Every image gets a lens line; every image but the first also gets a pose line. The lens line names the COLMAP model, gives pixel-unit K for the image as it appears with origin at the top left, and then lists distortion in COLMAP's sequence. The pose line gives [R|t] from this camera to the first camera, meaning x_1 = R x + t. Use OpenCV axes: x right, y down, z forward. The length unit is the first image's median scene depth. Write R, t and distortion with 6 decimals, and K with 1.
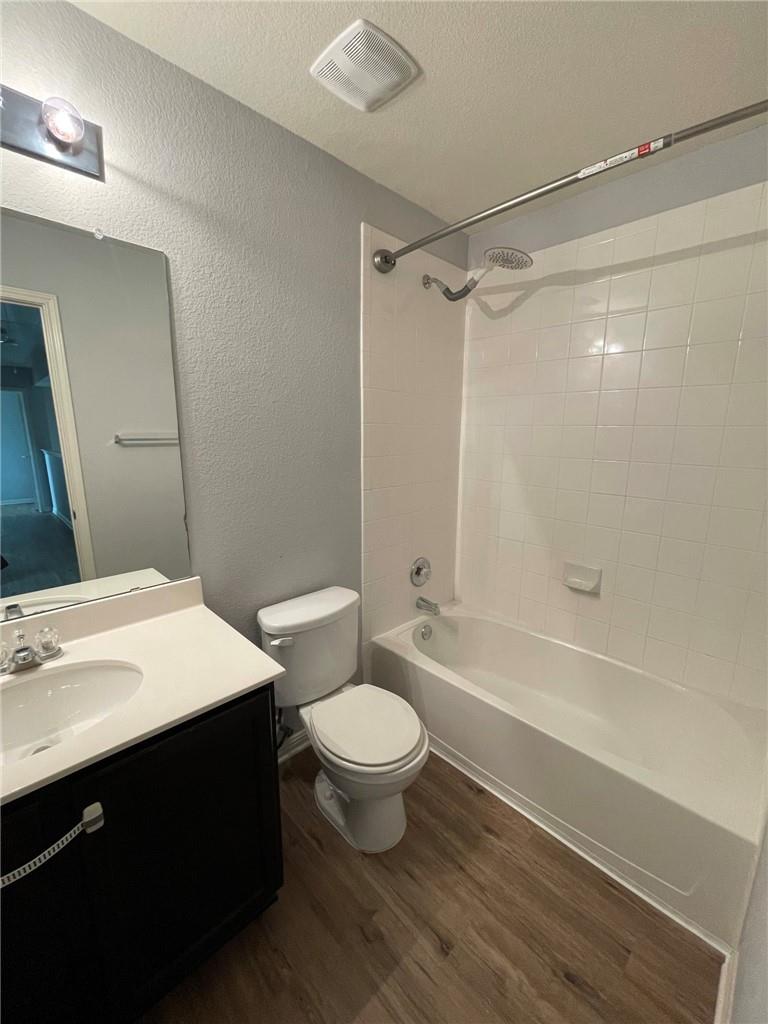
lens RADIAL K [[413.3, 0, 386.8], [0, 413.3, 510.4], [0, 0, 1]] dist [-0.003311, 0.003161]
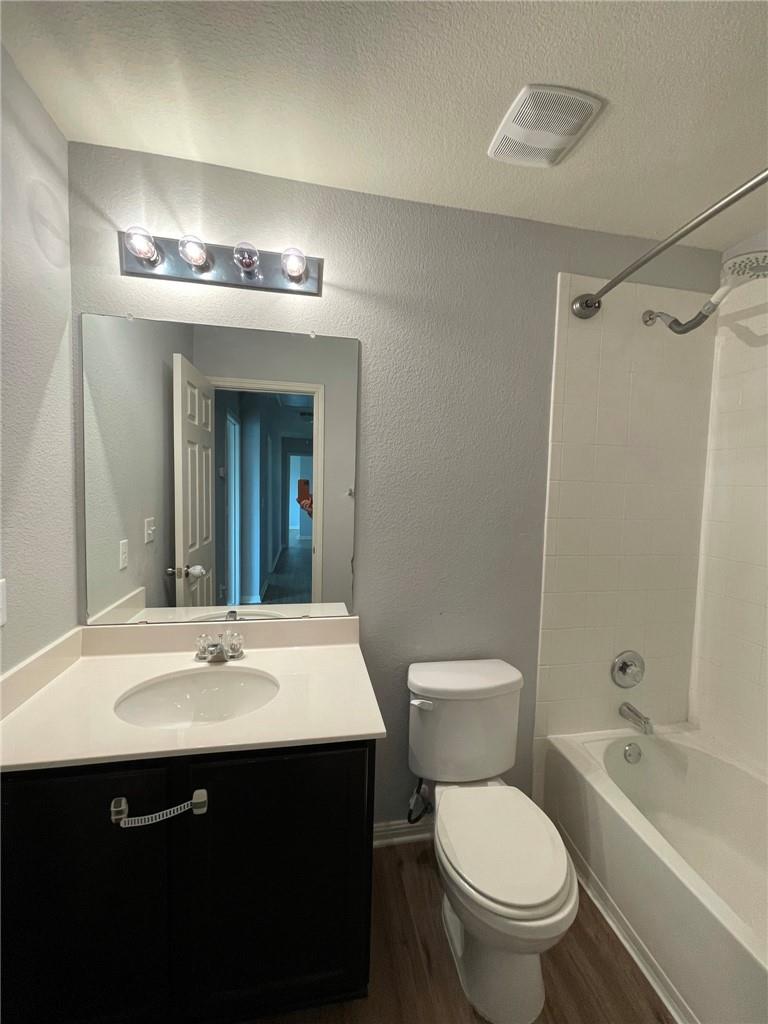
lens RADIAL K [[413.3, 0, 377.8], [0, 413.3, 509.9], [0, 0, 1]] dist [-0.003311, 0.003161]
pose [[0.832959, 0.049568, -0.551109, 0.162897], [-0.127320, 0.986425, -0.103712, -0.009779], [0.538487, 0.156555, 0.827963, 0.086032]]
